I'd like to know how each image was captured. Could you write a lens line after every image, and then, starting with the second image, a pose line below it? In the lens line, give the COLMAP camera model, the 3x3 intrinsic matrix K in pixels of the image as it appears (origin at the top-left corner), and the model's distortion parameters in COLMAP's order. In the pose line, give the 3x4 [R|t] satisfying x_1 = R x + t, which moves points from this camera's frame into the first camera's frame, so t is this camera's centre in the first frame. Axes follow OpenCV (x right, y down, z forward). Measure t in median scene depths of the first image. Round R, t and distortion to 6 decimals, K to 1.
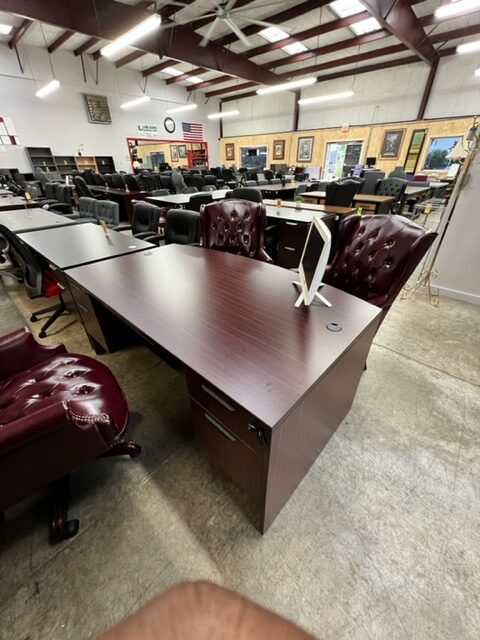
lens RADIAL K [[255.6, 0, 240.0], [0, 255.6, 320.0], [0, 0, 1]] dist [-0.000633, -0.000212]
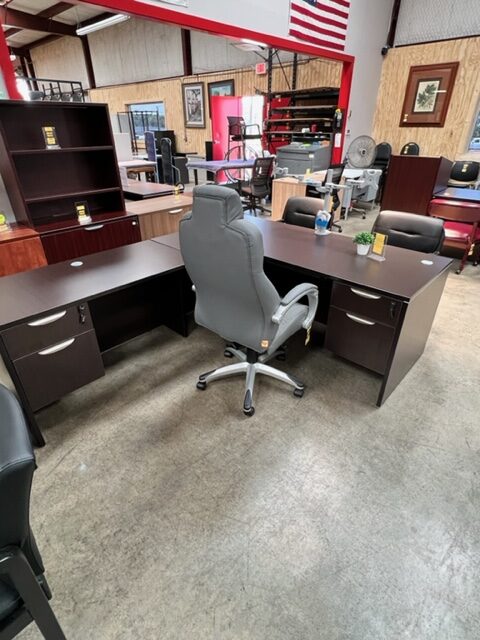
lens RADIAL K [[341.3, 0, 240.0], [0, 341.3, 320.0], [0, 0, 1]] dist [-0.000776, -0.001134]
pose [[0.999984, 0.003478, 0.004512, -0.238031], [-0.003317, 0.999380, -0.035040, -0.405972], [-0.004631, 0.035025, 0.999376, 0.645042]]
